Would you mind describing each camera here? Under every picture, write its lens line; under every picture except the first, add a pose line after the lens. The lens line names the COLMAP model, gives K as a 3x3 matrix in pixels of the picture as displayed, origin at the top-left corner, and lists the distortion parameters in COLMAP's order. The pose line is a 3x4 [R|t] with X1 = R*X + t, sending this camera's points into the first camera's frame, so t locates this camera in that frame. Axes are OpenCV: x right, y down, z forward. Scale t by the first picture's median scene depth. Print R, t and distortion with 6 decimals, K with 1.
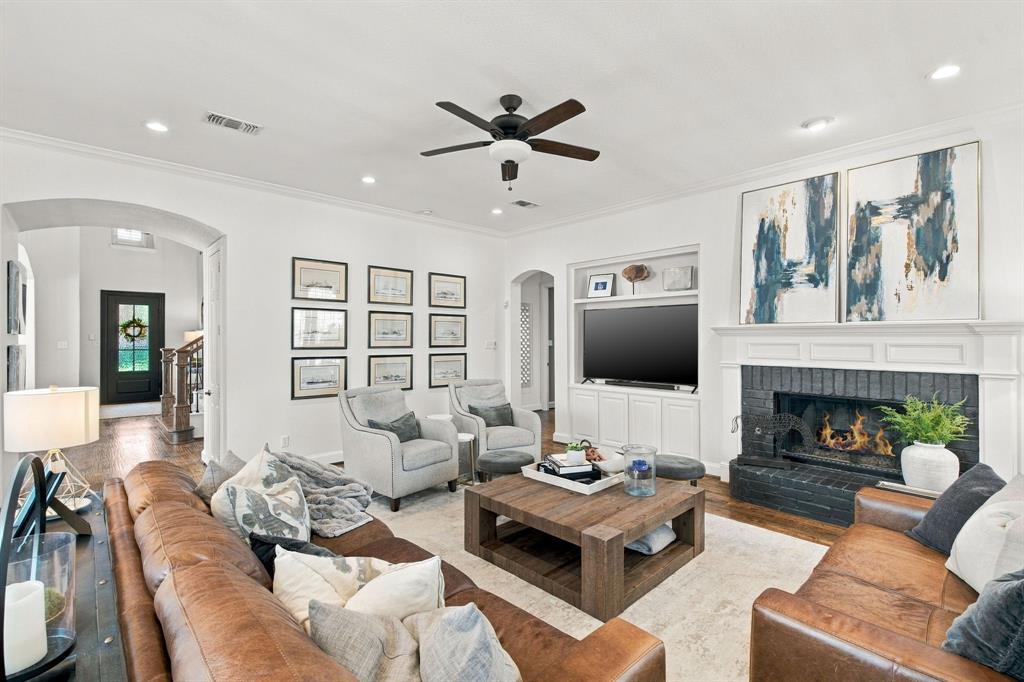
lens RADIAL K [[450.3, 0, 512.4], [0, 450.3, 338.8], [0, 0, 1]] dist [0.000790, 0.001489]
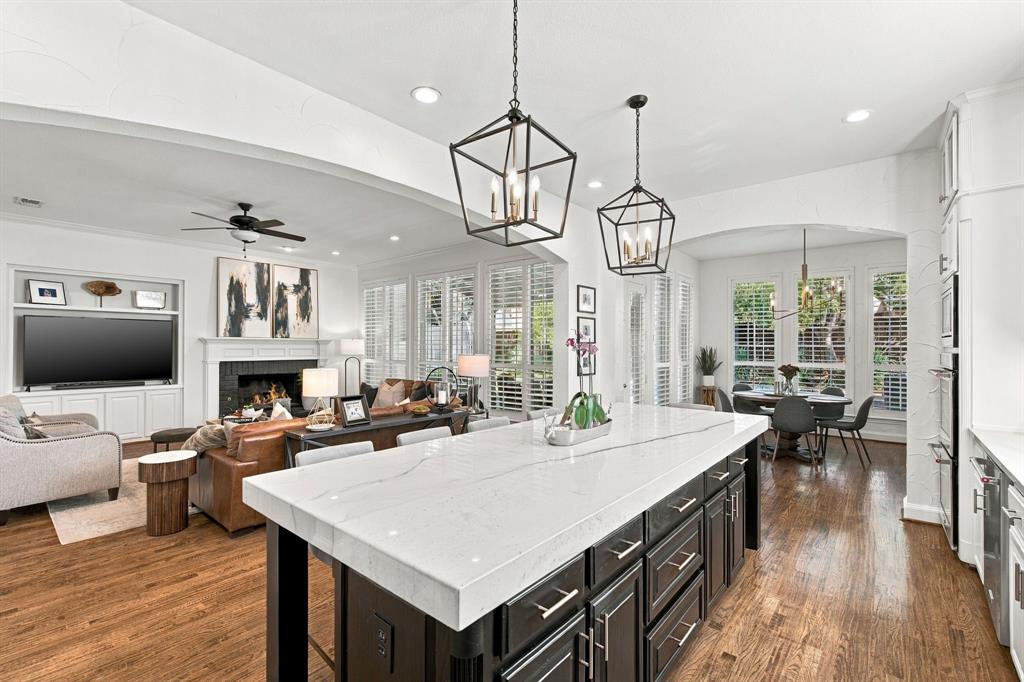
lens RADIAL K [[450.3, 0, 512.8], [0, 450.3, 343.6], [0, 0, 1]] dist [0.000790, 0.001489]
pose [[-0.100925, 0.004766, 0.994883, -1.349475], [-0.002639, 0.999984, -0.005058, -0.002310], [-0.994891, -0.003136, -0.100911, 0.106919]]
